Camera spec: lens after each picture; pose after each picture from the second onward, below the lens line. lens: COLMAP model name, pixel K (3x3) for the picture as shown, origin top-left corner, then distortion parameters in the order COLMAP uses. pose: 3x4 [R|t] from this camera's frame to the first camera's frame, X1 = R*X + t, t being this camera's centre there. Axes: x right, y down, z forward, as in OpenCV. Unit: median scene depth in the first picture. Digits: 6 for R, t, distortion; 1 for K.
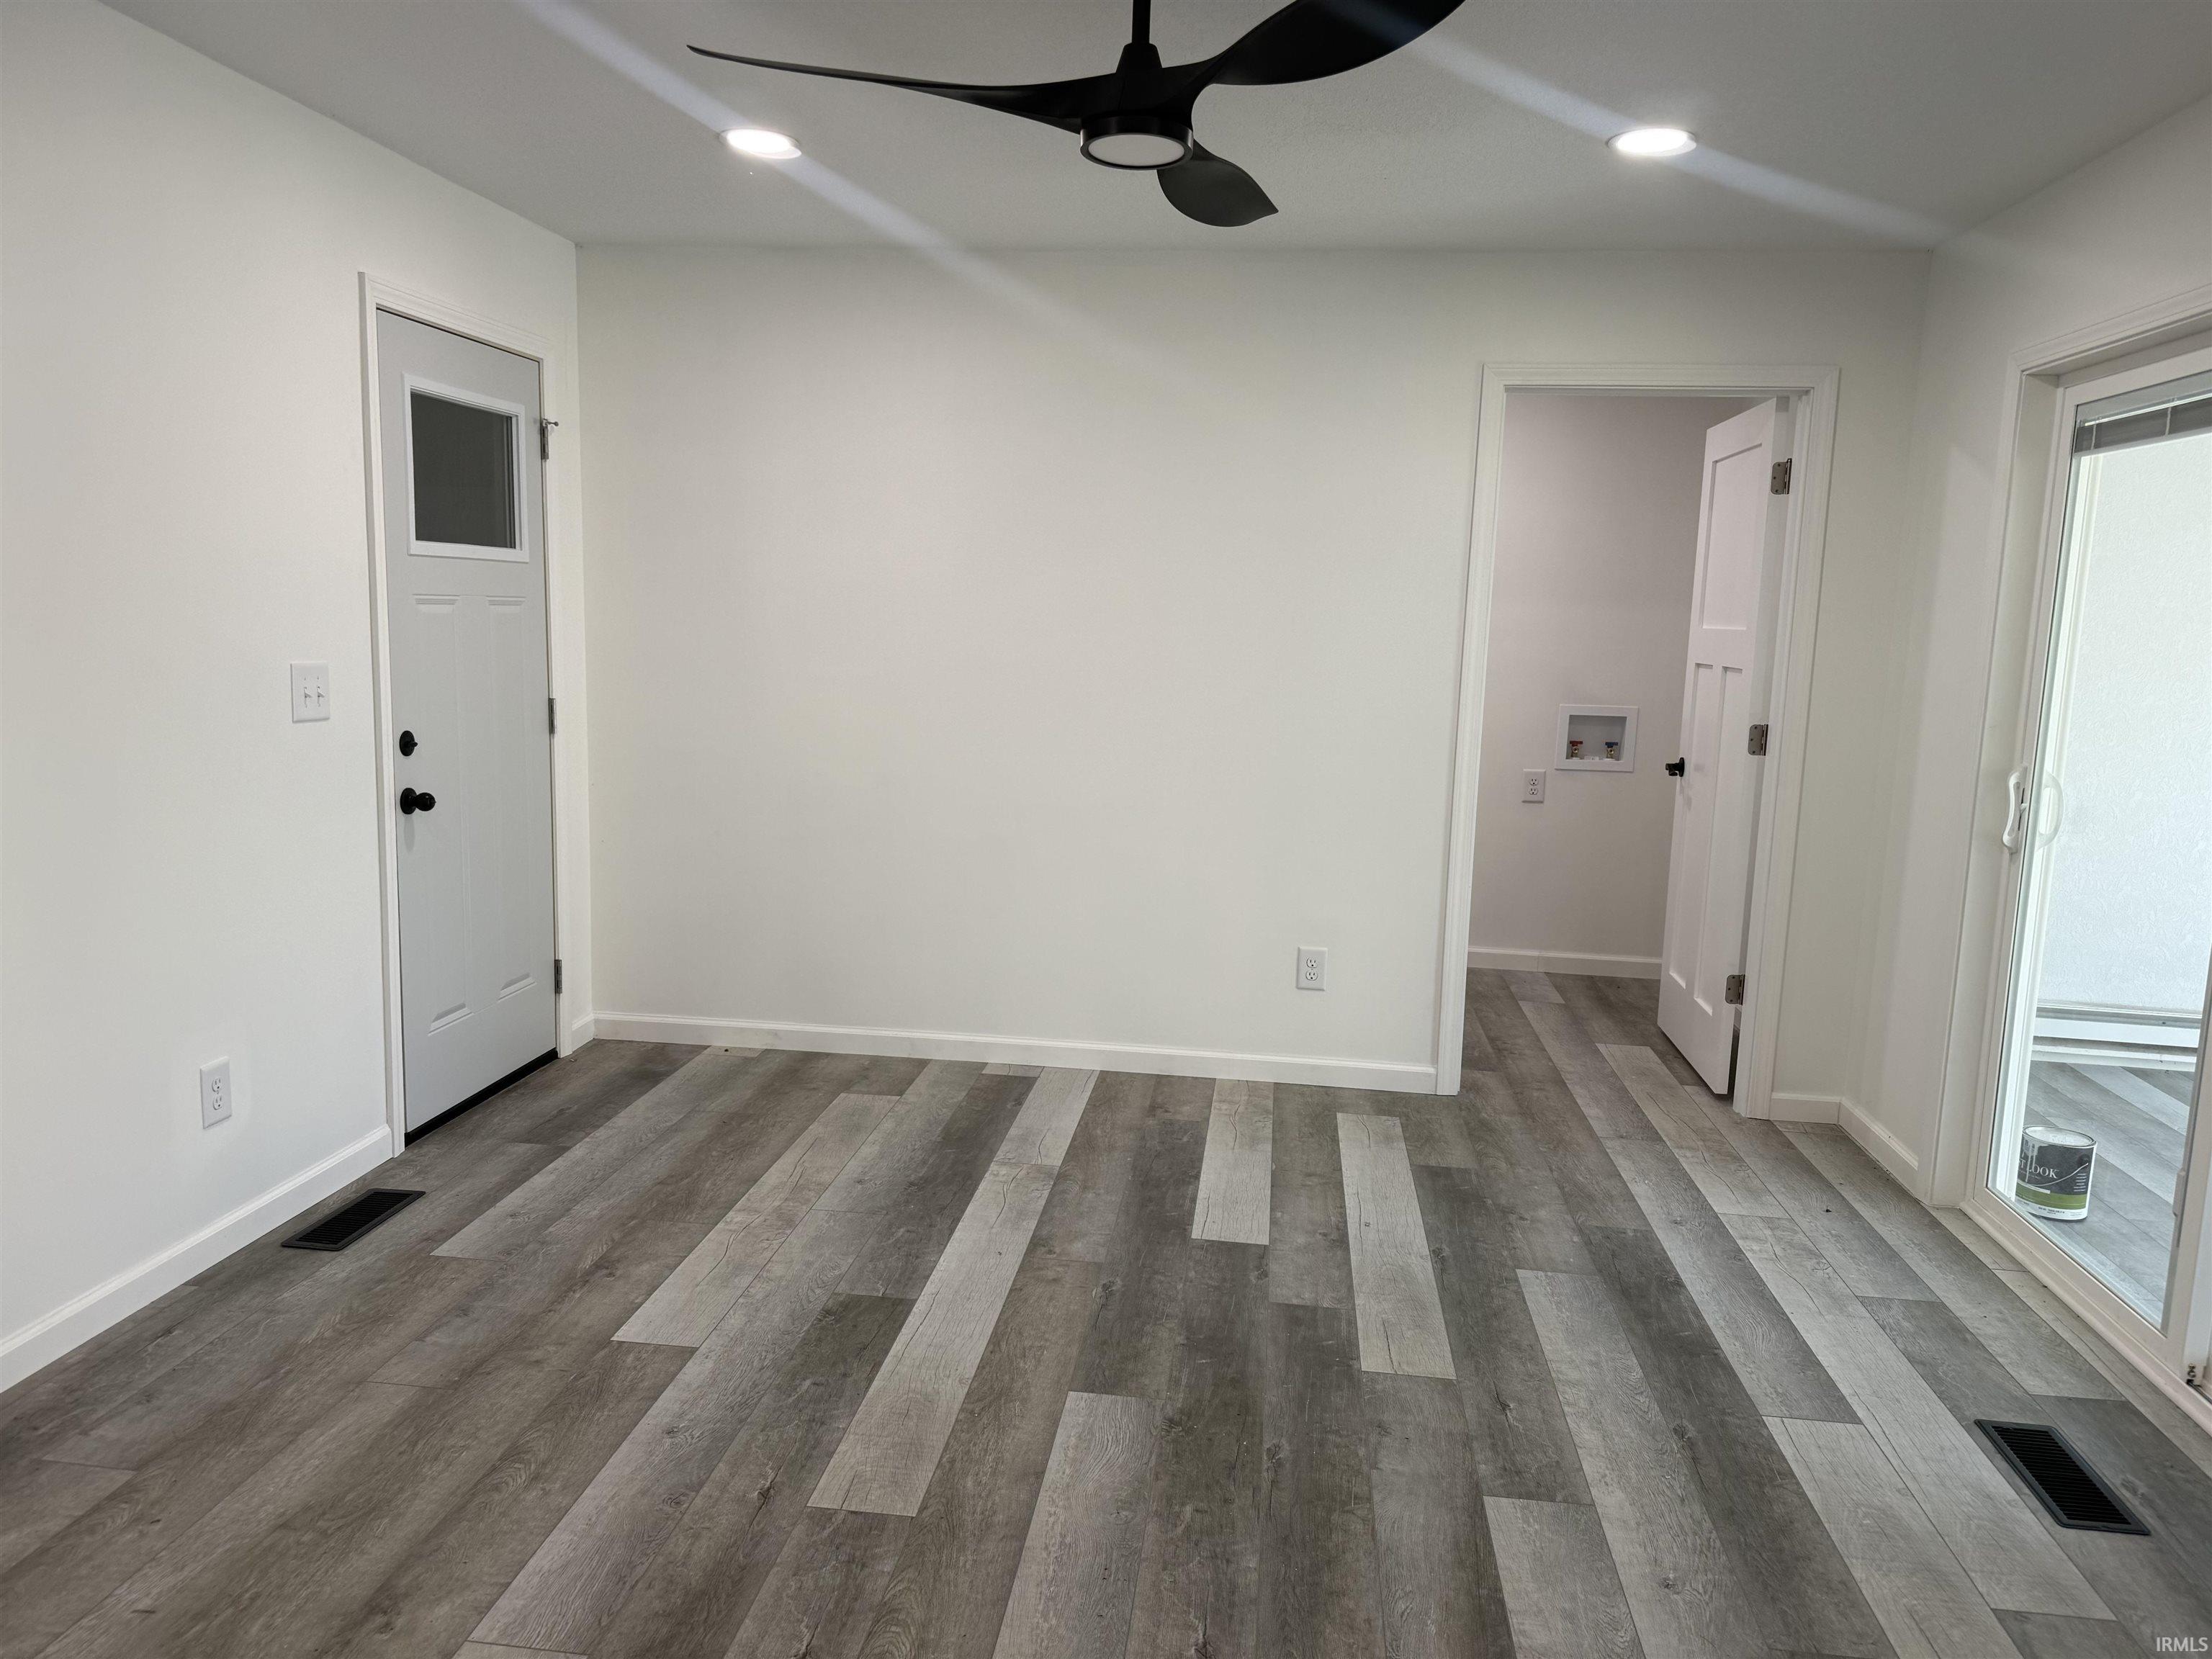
lens RADIAL K [[1537.1, 0, 1106.0], [0, 1537.1, 829.5], [0, 0, 1]] dist [0.106409, -0.133131]
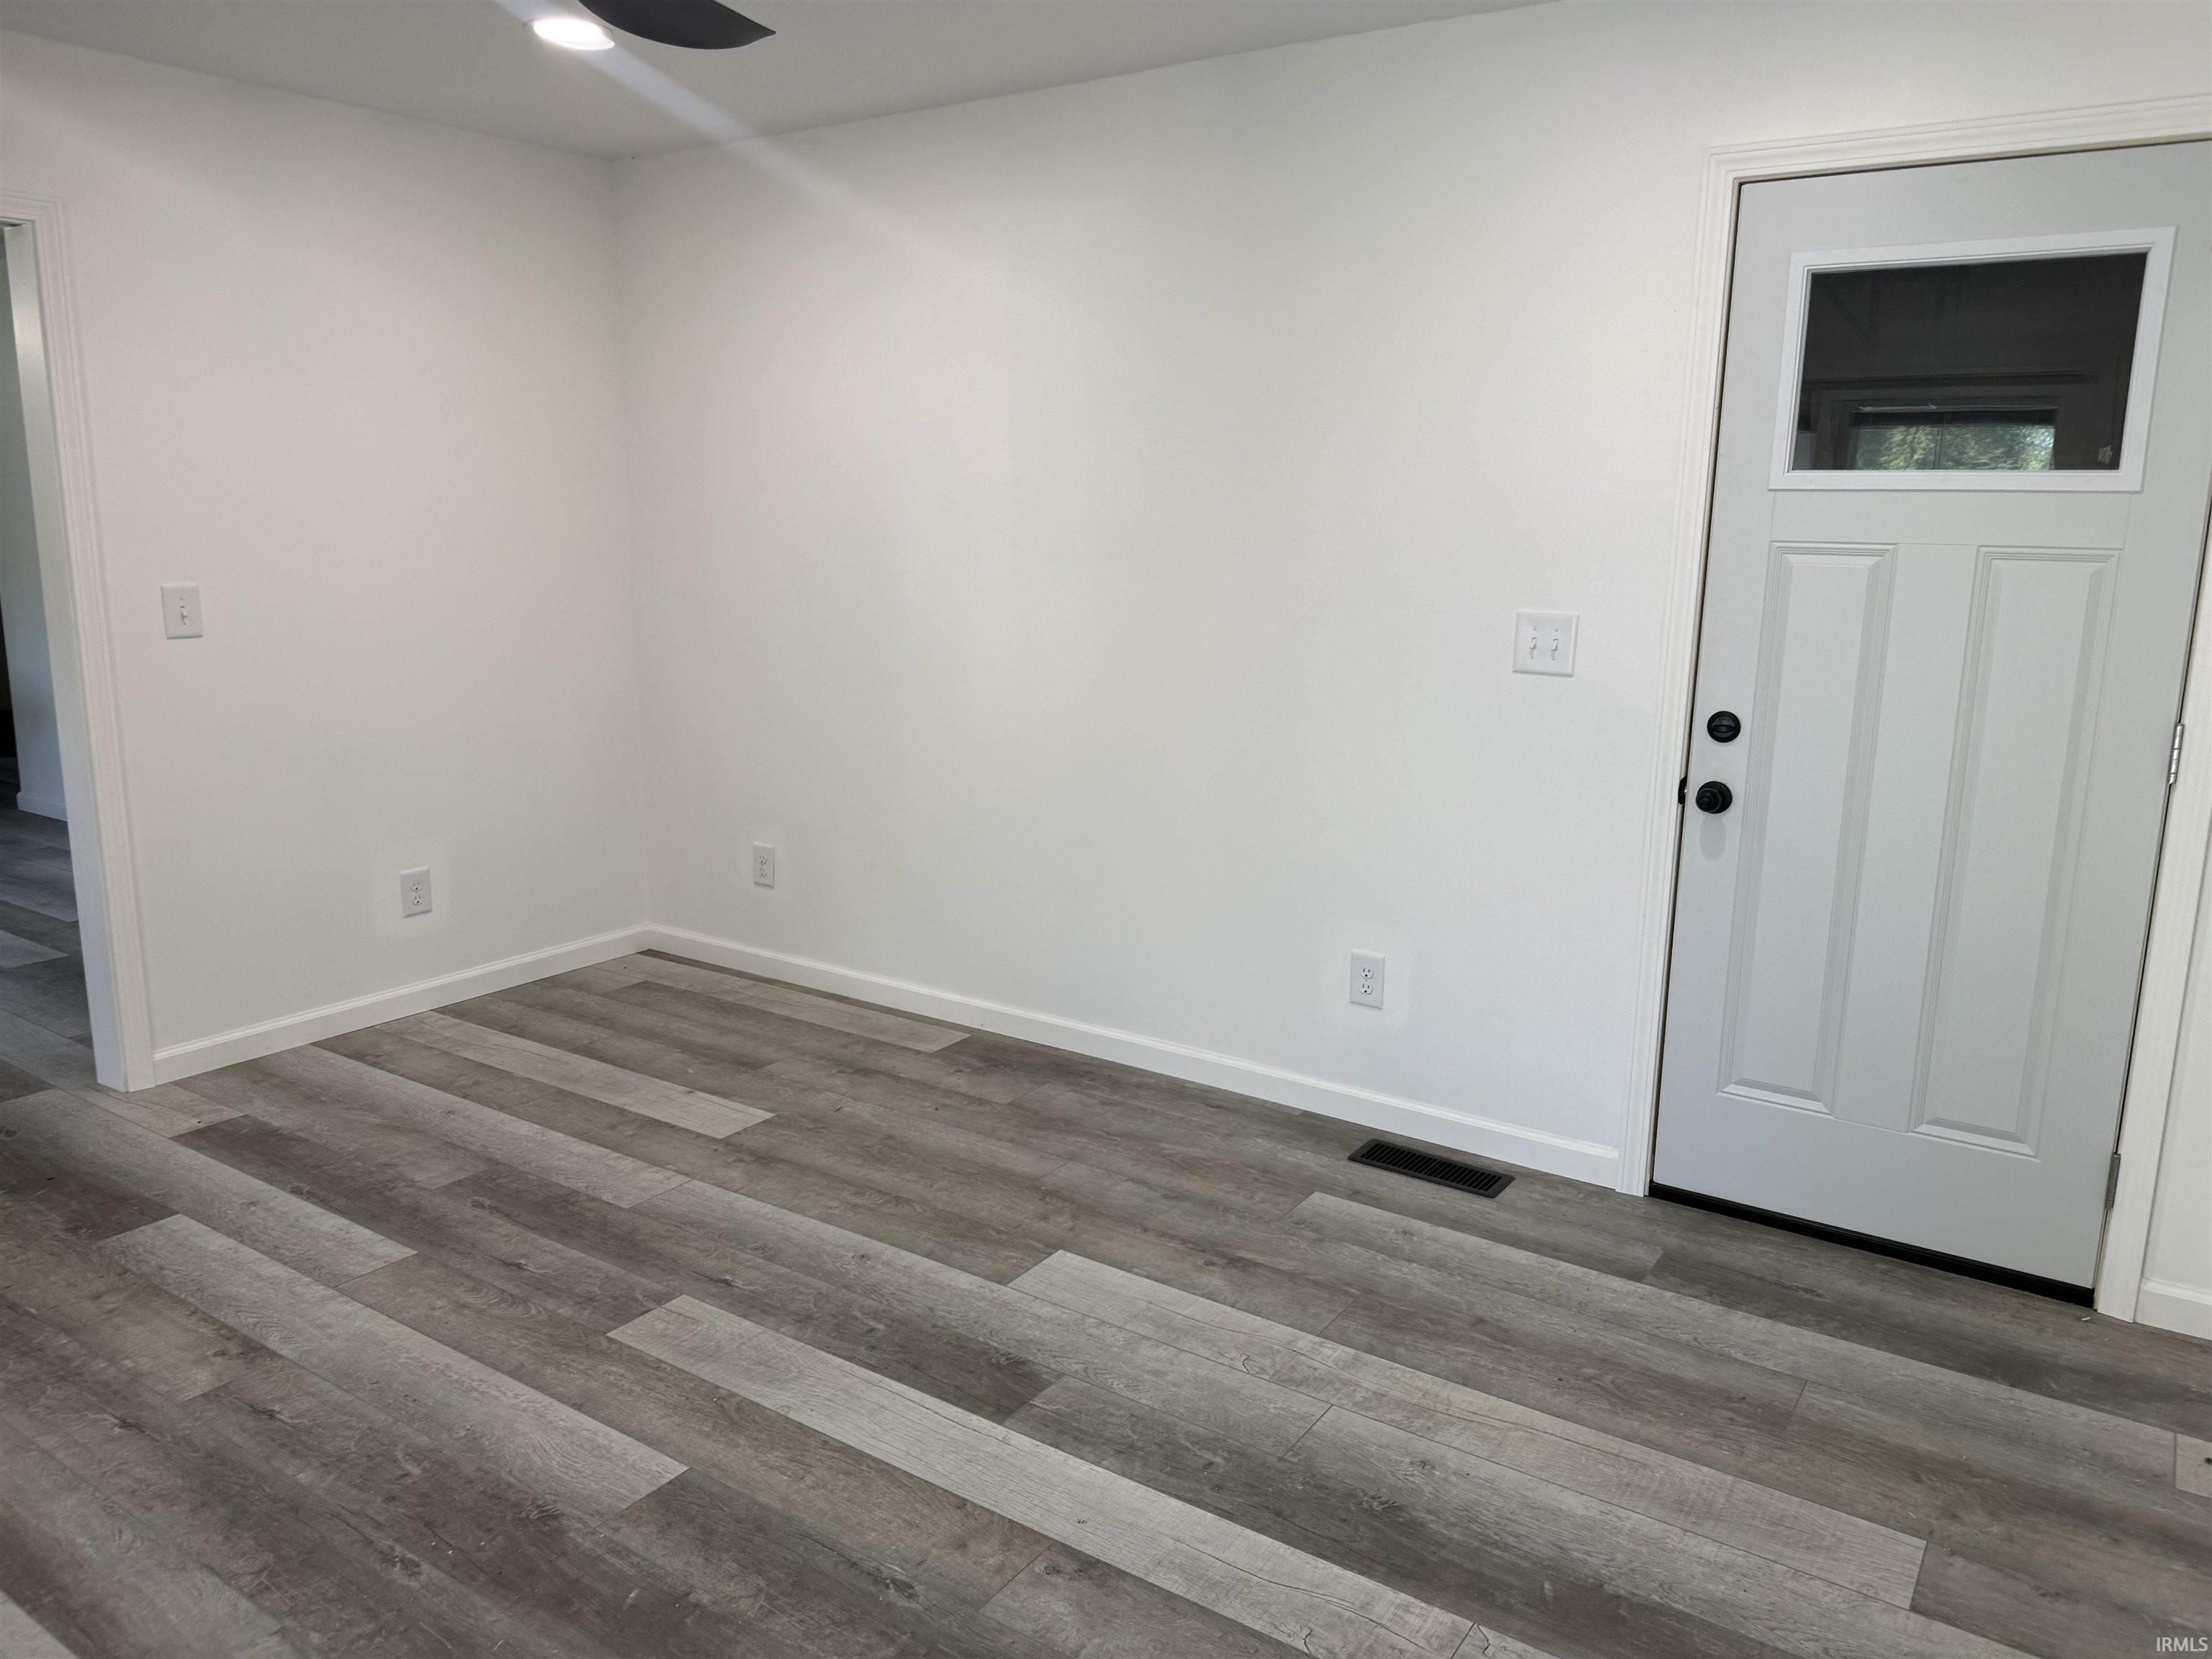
lens RADIAL K [[1544.8, 0, 1106.0], [0, 1544.8, 829.5], [0, 0, 1]] dist [0.004680, -0.007721]
pose [[-0.444077, 0.149758, -0.883385, 0.541146], [-0.159116, 0.957080, 0.242239, -0.196442], [0.881747, 0.248133, -0.401188, 1.400372]]
